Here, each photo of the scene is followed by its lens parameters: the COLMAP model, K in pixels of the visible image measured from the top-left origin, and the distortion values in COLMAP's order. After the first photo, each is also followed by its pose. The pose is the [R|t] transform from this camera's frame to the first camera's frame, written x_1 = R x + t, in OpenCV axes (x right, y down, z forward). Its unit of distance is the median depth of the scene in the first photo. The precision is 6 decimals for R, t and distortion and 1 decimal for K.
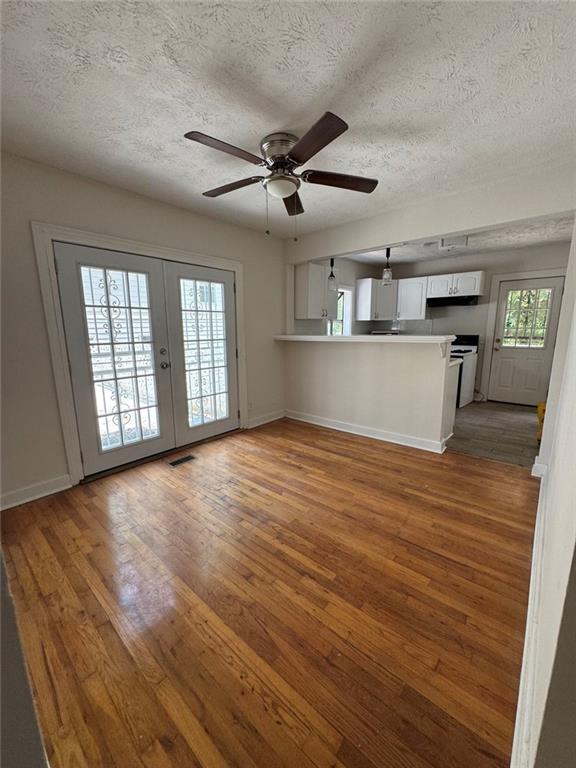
lens RADIAL K [[305.5, 0, 289.4], [0, 305.5, 381.7], [0, 0, 1]] dist [-0.001933, 0.000136]
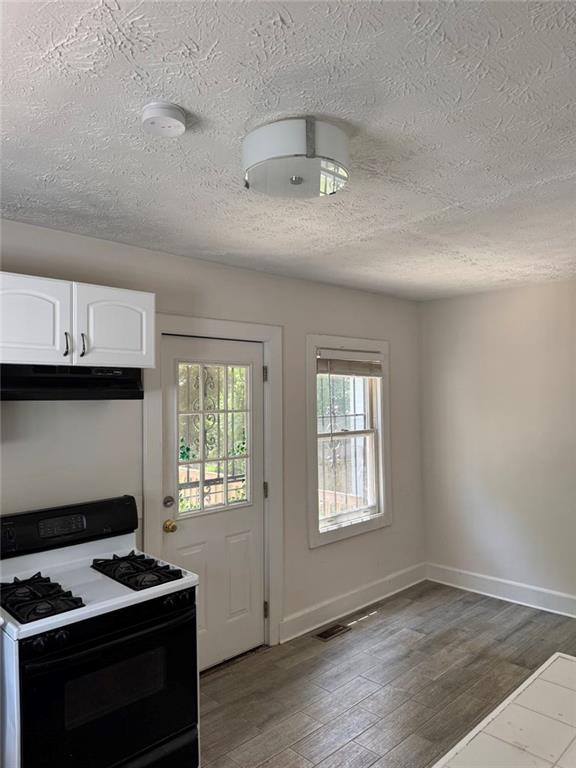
lens RADIAL K [[540.1, 0, 287.3], [0, 540.1, 382.5], [0, 0, 1]] dist [0.053805, -0.069085]
pose [[0.093633, 0.031447, 0.995110, 0.150489], [0.186962, 0.981164, -0.048598, -0.358022], [-0.977895, 0.190598, 0.085990, 1.348693]]
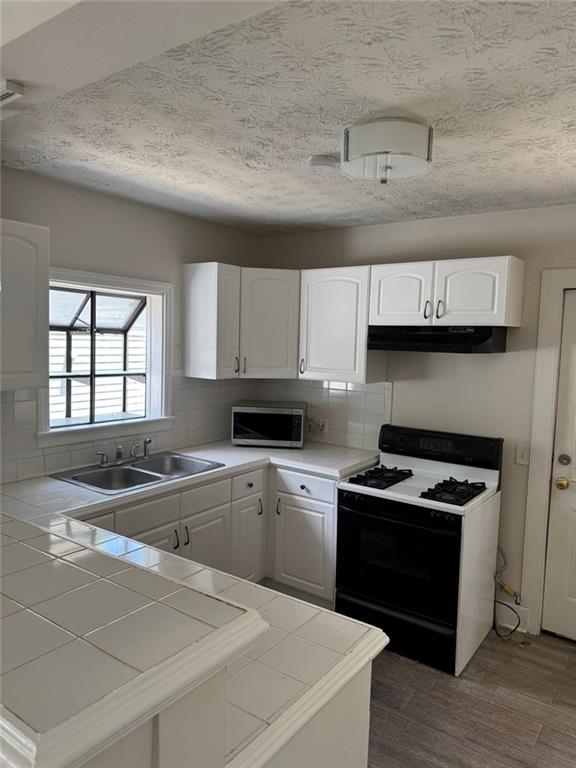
lens RADIAL K [[540.1, 0, 283.5], [0, 540.1, 382.3], [0, 0, 1]] dist [0.053805, -0.069085]
pose [[0.996383, 0.030560, 0.079291, 0.547506], [-0.022844, 0.995075, -0.096459, -0.262149], [-0.081848, 0.094299, 0.992174, 0.708818]]
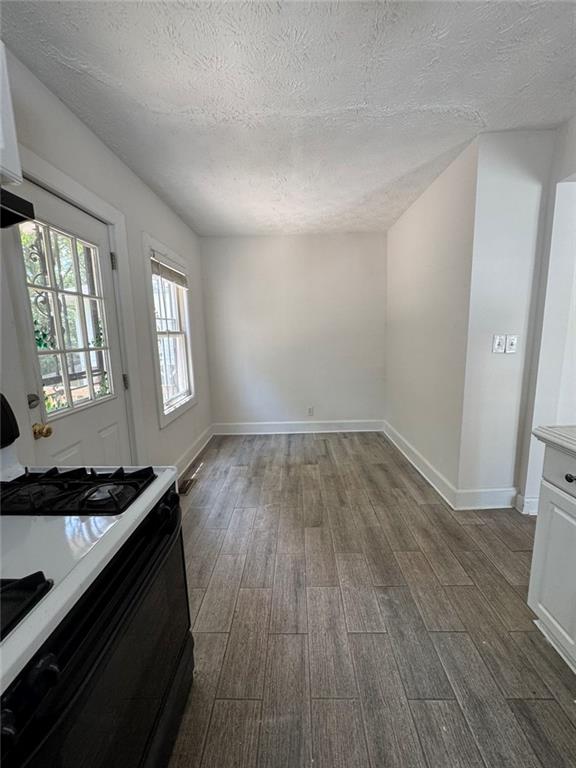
lens RADIAL K [[305.5, 0, 287.7], [0, 305.5, 383.6], [0, 0, 1]] dist [-0.001933, 0.000136]
pose [[-0.633678, -0.106072, 0.766290, 0.586907], [0.161552, 0.950570, 0.265174, -0.310415], [-0.756540, 0.291831, -0.585220, 1.671527]]
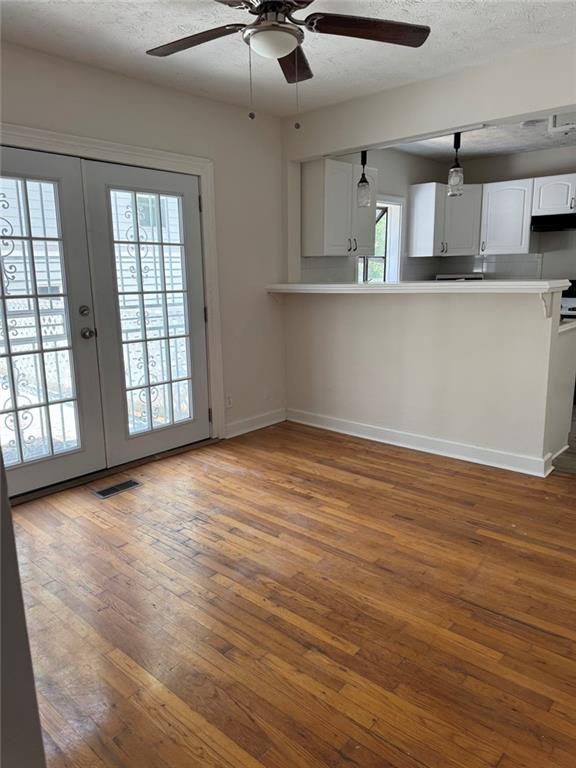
lens RADIAL K [[540.1, 0, 289.0], [0, 540.1, 384.1], [0, 0, 1]] dist [0.053805, -0.069085]
pose [[0.999842, -0.004635, -0.017150, 0.013852], [0.005158, 0.999520, 0.030534, 0.016879], [0.017000, -0.030618, 0.999387, -0.083967]]
